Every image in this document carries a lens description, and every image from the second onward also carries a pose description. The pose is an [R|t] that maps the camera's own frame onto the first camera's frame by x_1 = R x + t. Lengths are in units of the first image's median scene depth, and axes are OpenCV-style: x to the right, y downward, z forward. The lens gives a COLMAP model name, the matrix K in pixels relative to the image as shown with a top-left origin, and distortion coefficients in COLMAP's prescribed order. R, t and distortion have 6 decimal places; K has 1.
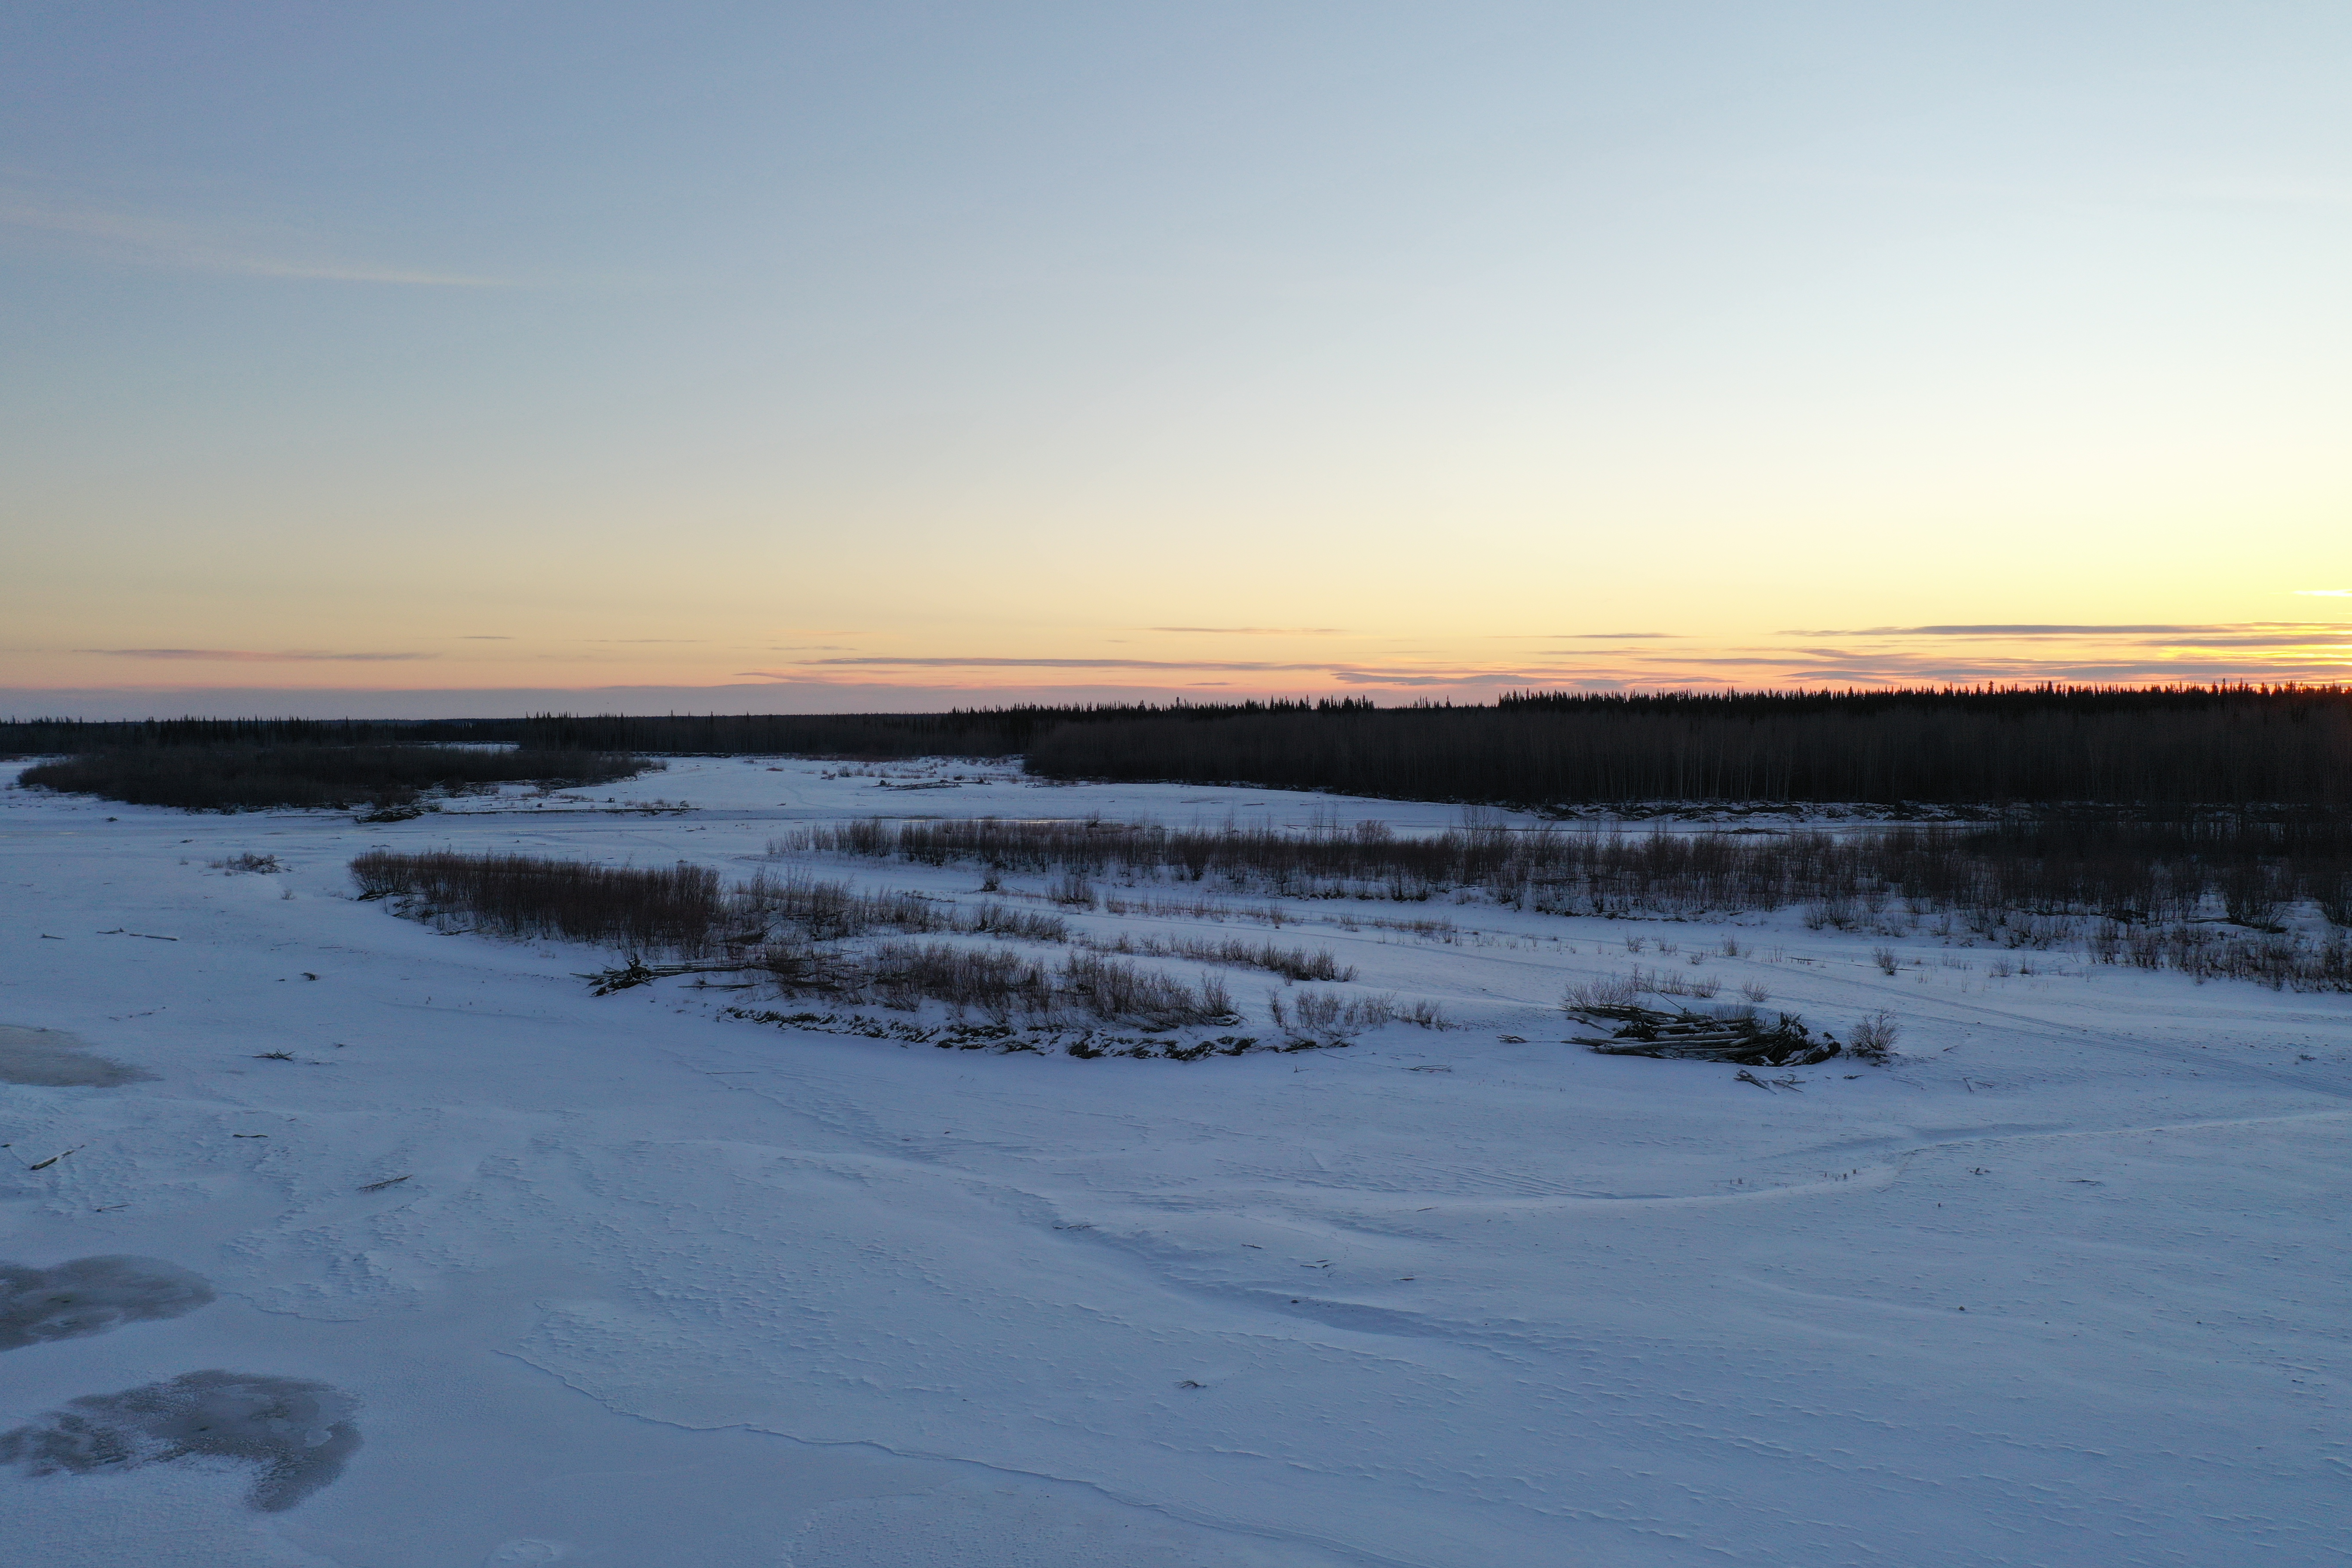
lens RADIAL K [[1853.1, 0, 1174.9], [0, 1853.1, 766.4], [0, 0, 1]] dist [0.009038, -0.000366]
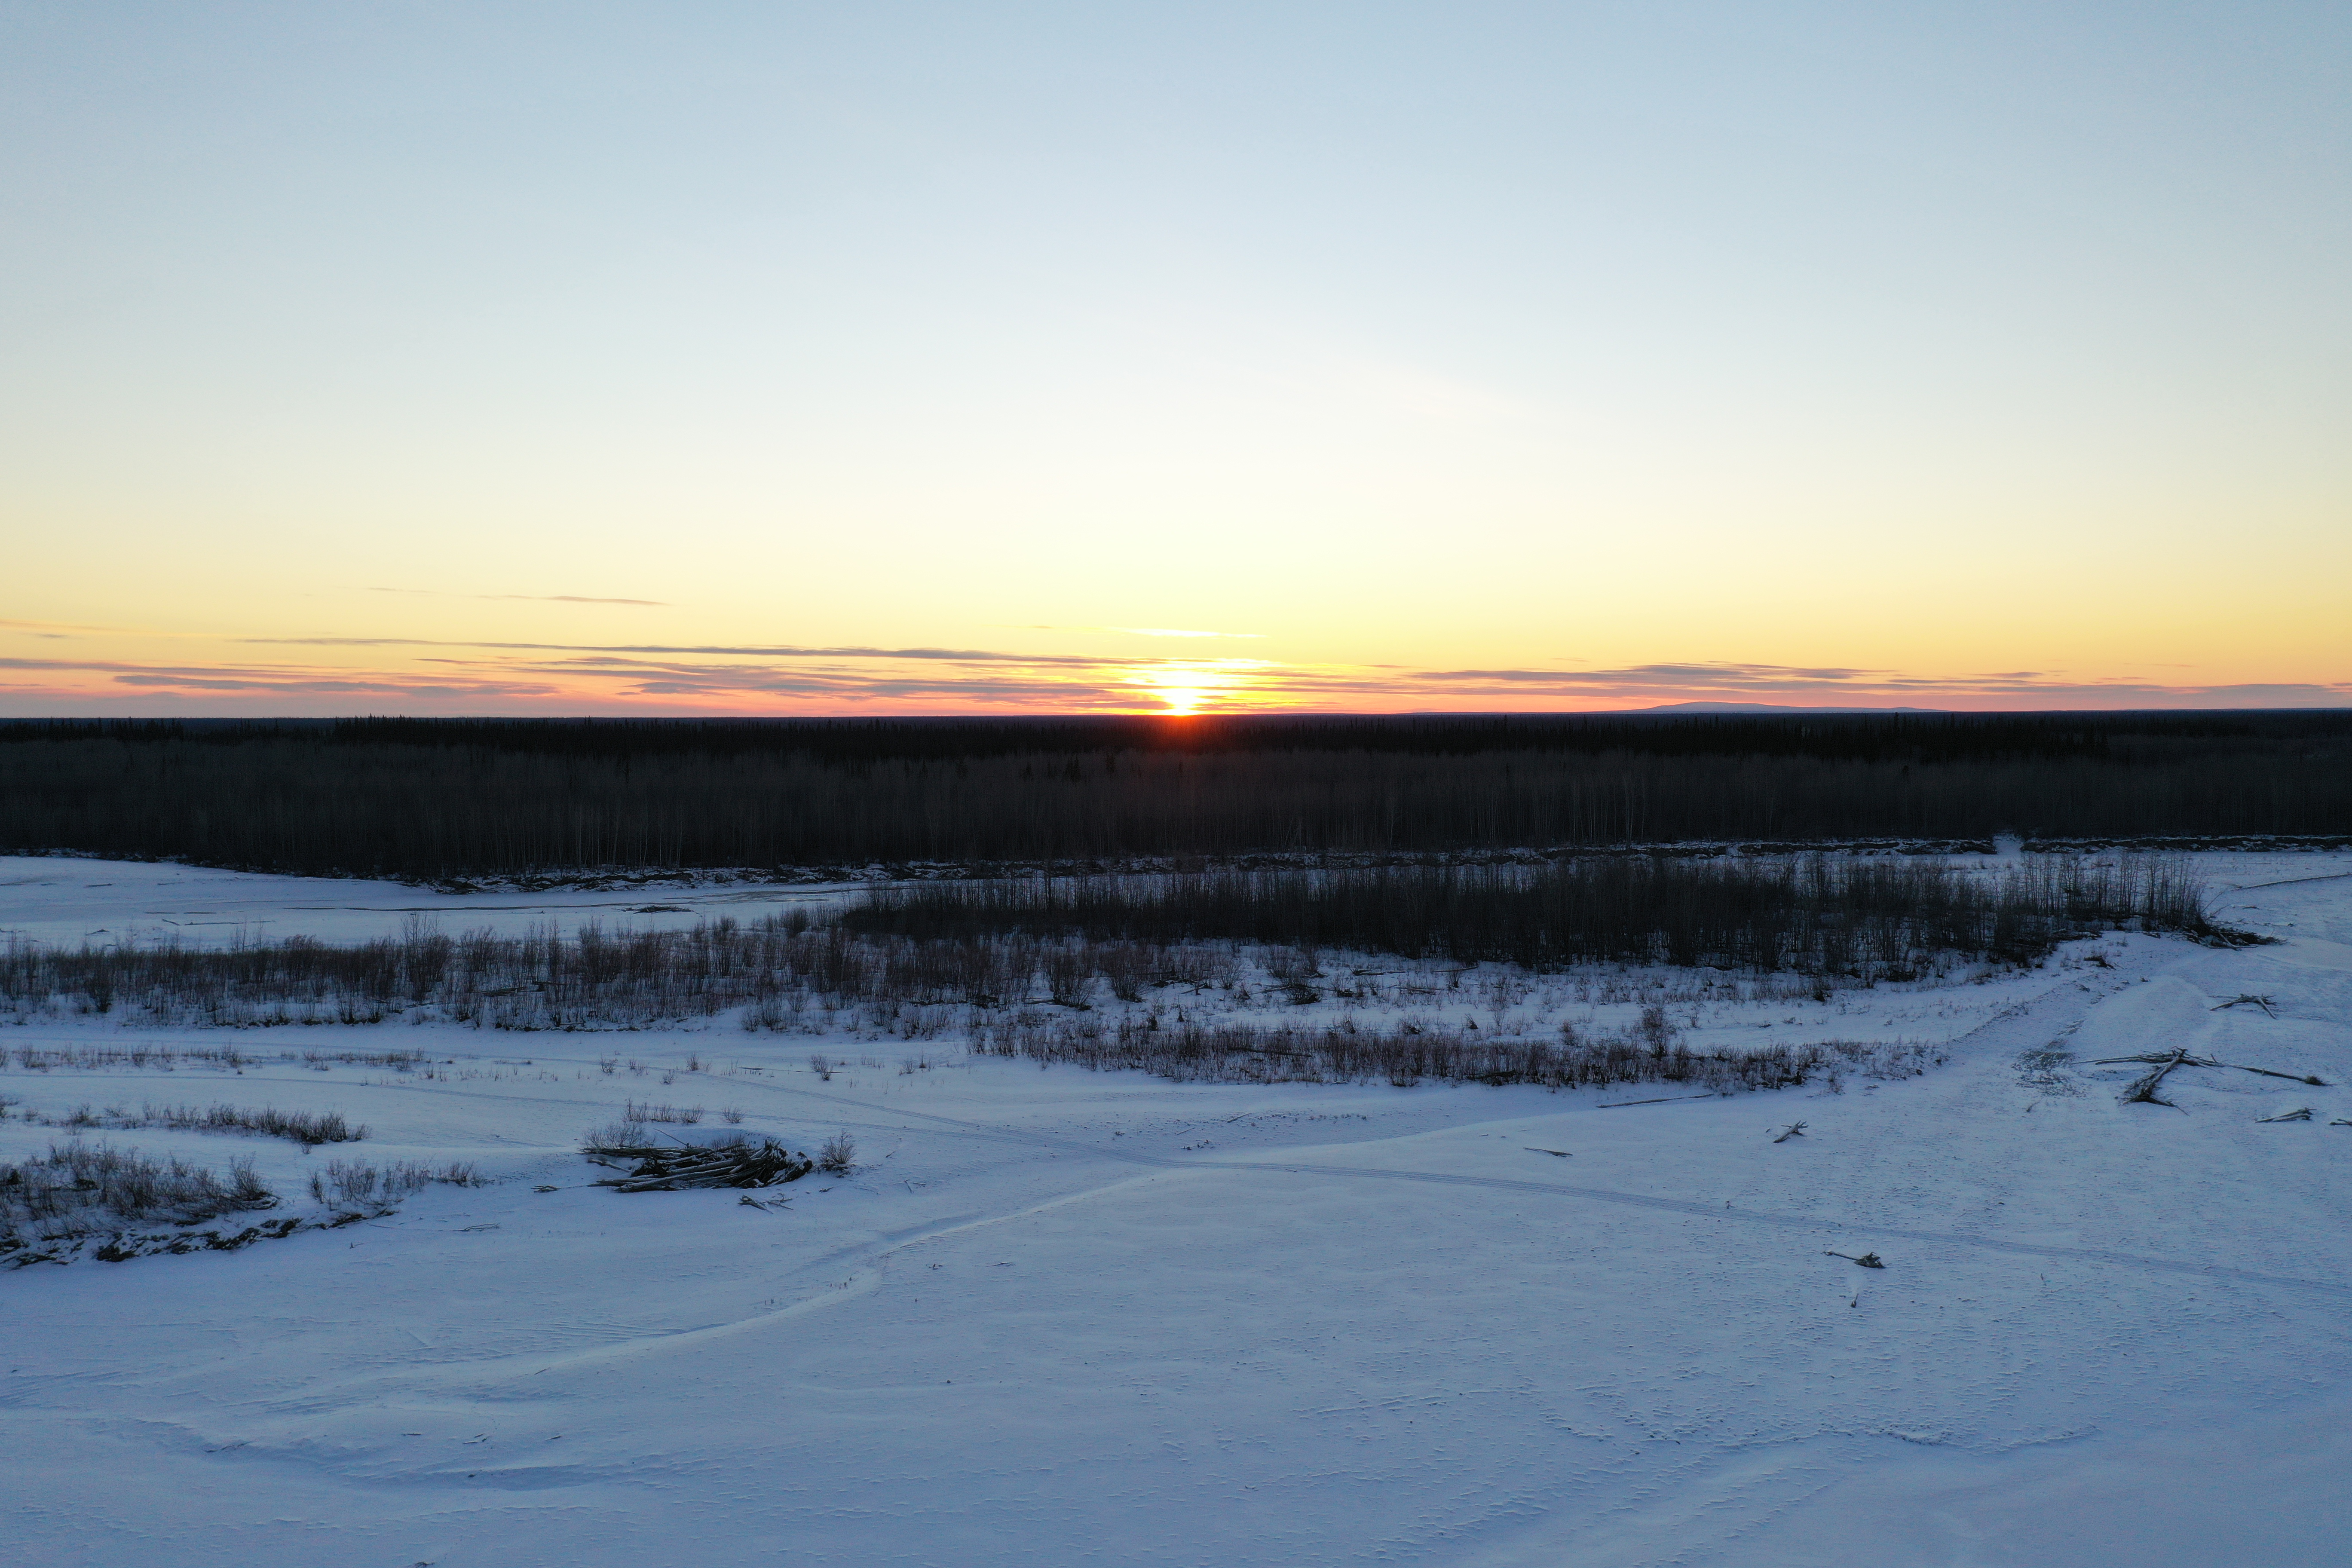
lens RADIAL K [[1858.9, 0, 1173.6], [0, 1858.9, 781.6], [0, 0, 1]] dist [0.002109, 0.018108]
pose [[0.823237, -0.009110, 0.567625, -0.135724], [0.007846, 0.999958, 0.004668, -0.097905], [-0.567643, 0.000611, 0.823274, -0.164981]]
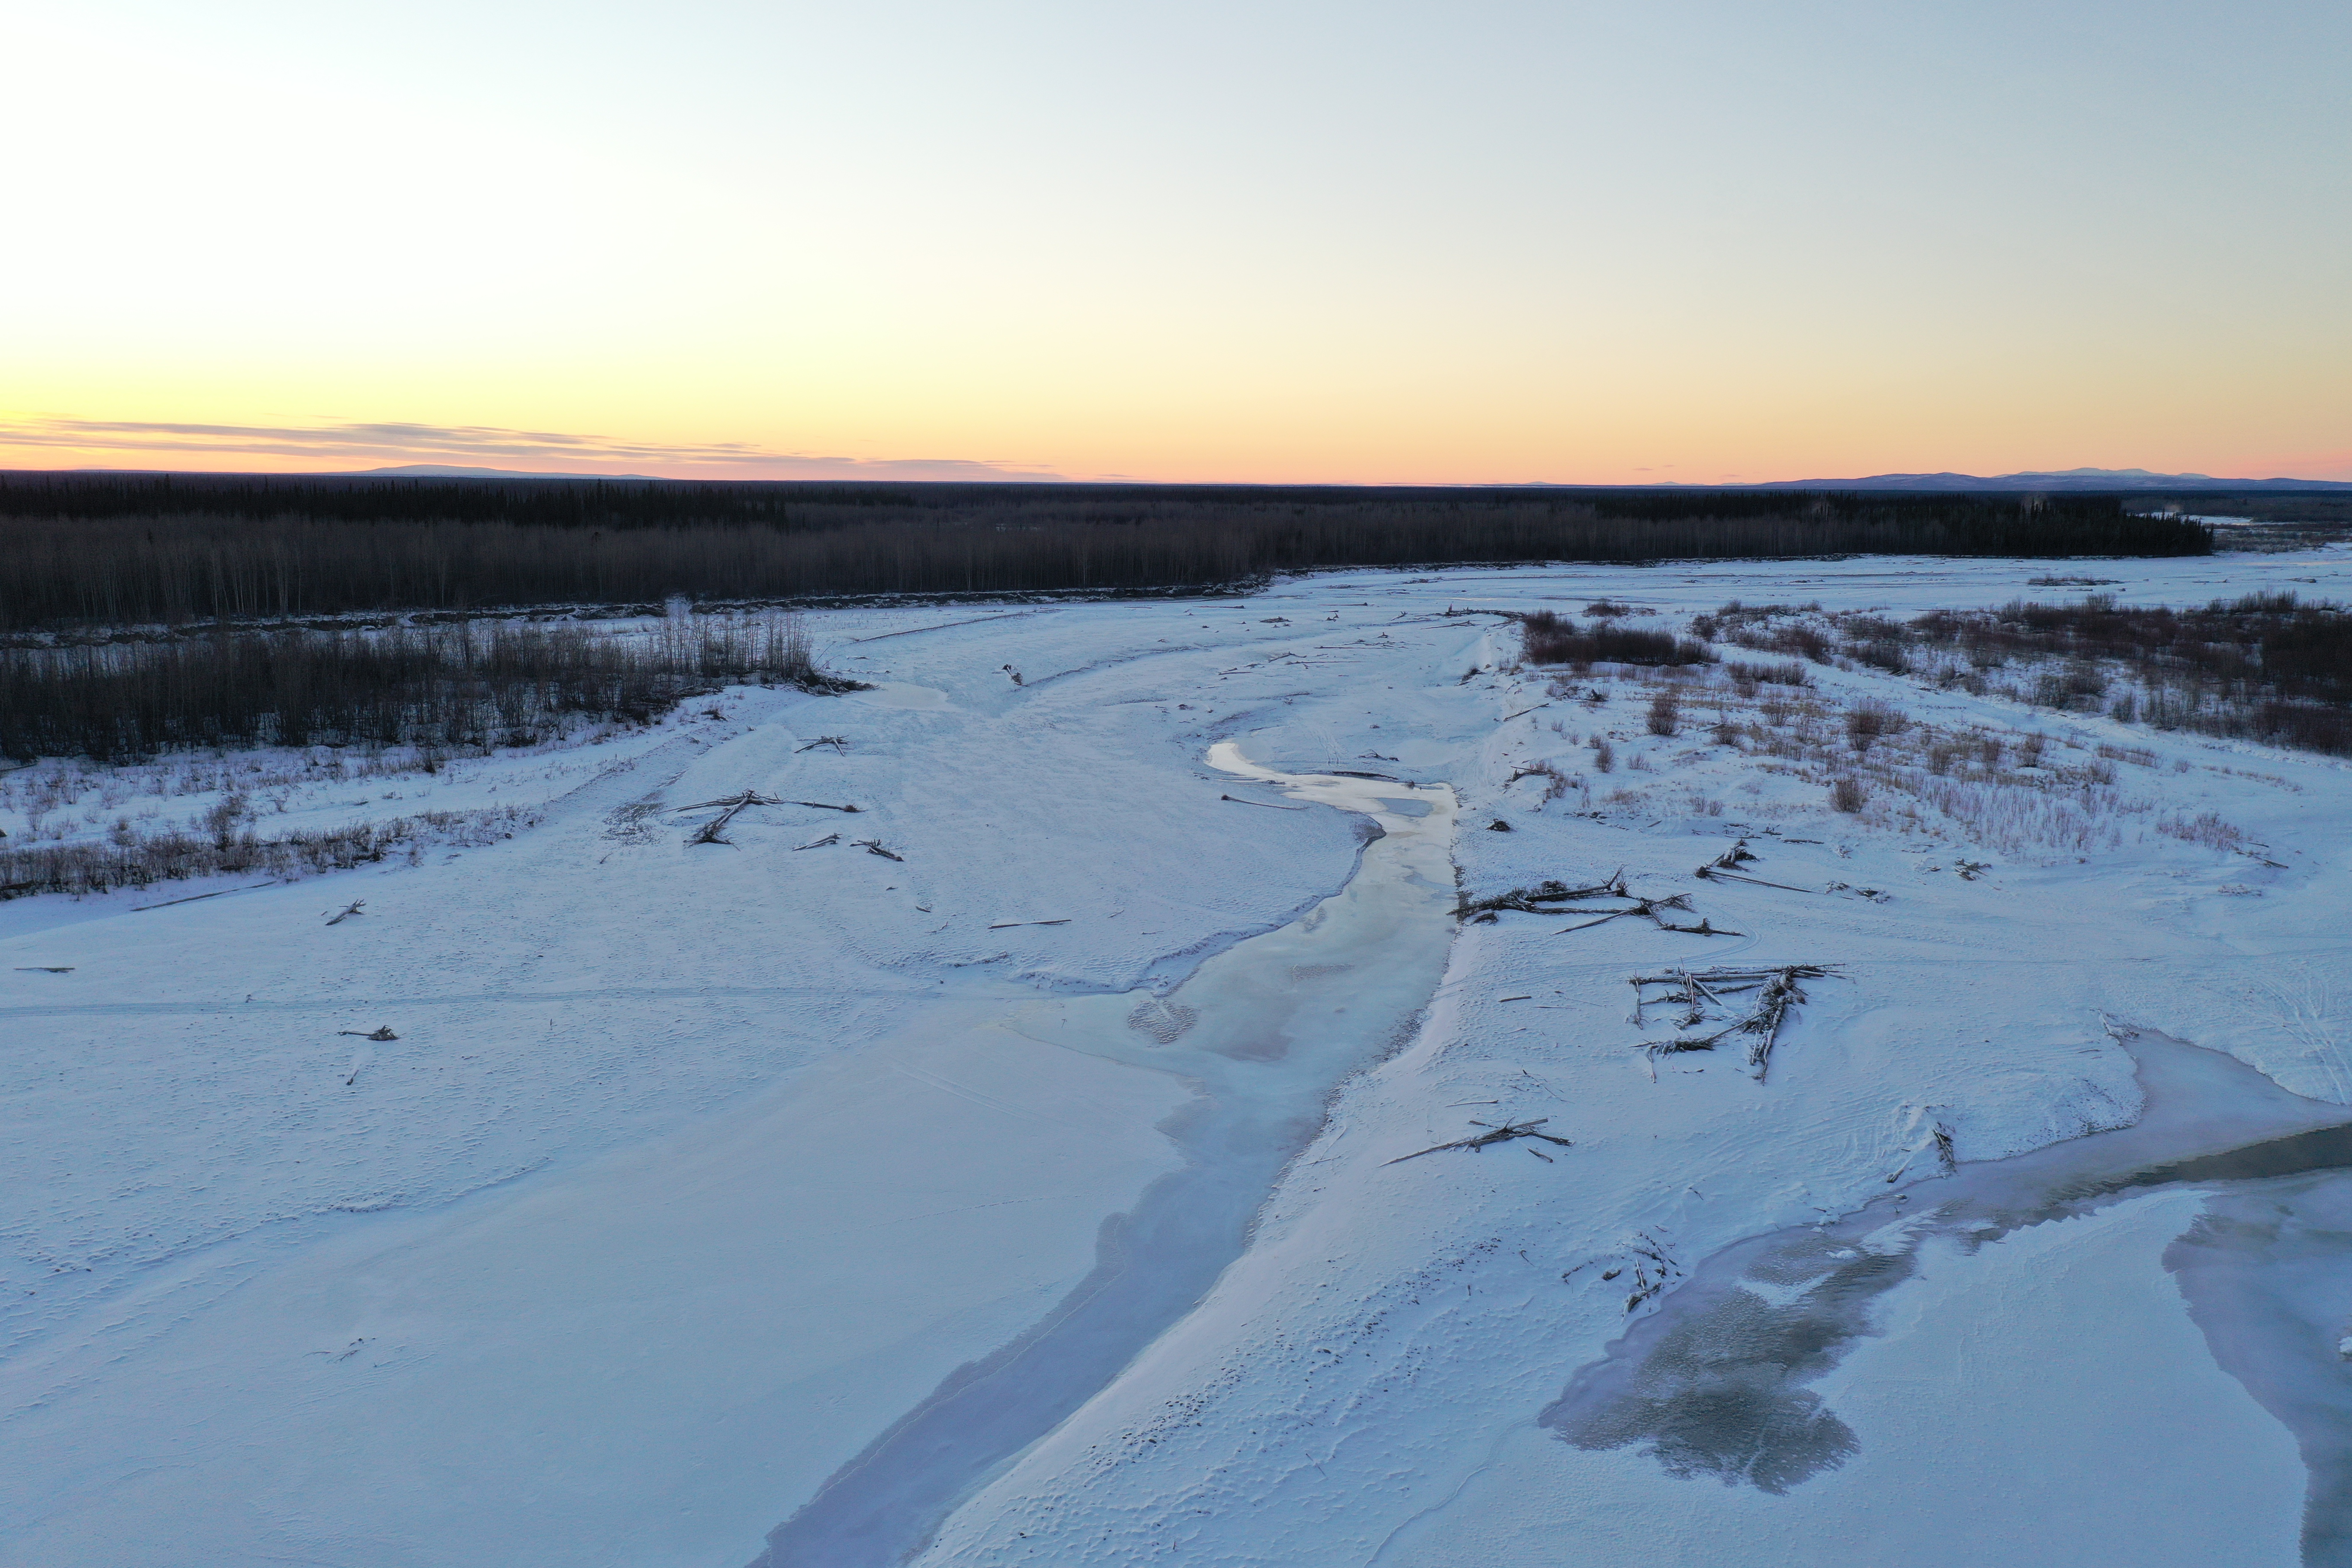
lens RADIAL K [[1858.9, 0, 1173.6], [0, 1858.9, 781.6], [0, 0, 1]] dist [0.002109, 0.018108]
pose [[0.308482, -0.131207, 0.942138, -0.054042], [0.009610, 0.990821, 0.134840, -0.095314], [-0.951182, -0.032542, 0.306911, -0.245830]]
